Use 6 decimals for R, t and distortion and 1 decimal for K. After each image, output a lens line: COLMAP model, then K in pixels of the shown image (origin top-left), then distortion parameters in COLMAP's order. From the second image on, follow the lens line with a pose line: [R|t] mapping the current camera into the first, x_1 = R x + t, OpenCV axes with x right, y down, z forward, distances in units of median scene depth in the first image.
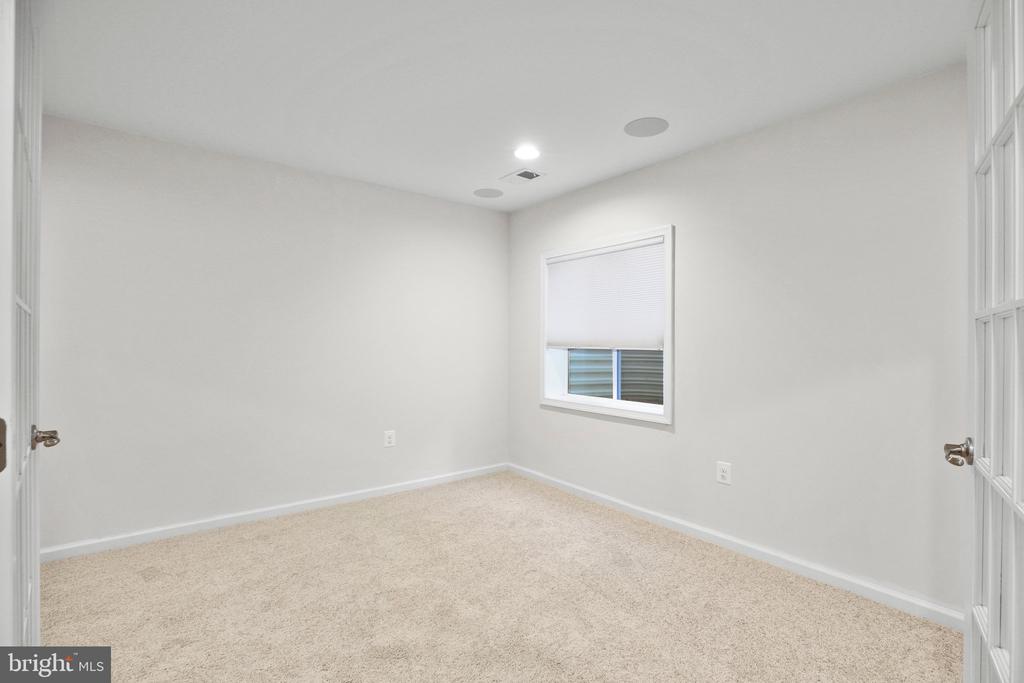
lens RADIAL K [[485.6, 0, 512.0], [0, 485.6, 341.5], [0, 0, 1]] dist [-0.001550, -0.000116]
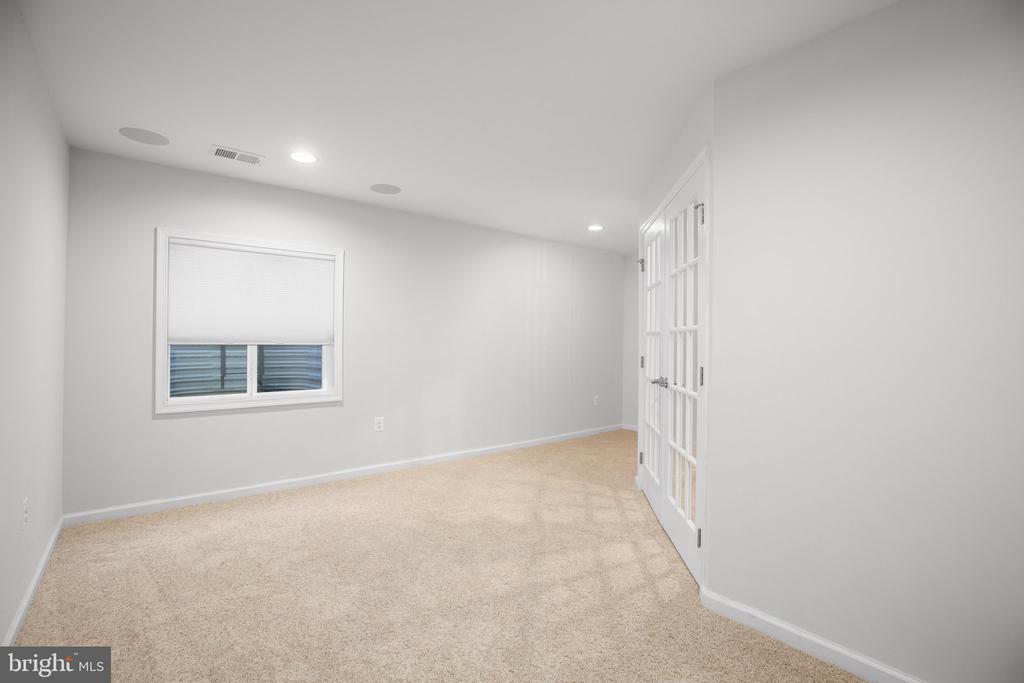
lens RADIAL K [[485.6, 0, 512.0], [0, 485.6, 341.5], [0, 0, 1]] dist [-0.001550, -0.000116]
pose [[-0.012147, -0.006657, 0.999904, -0.831544], [-0.004034, 0.999970, 0.006609, 0.000613], [-0.999918, -0.003953, -0.012173, 0.464887]]
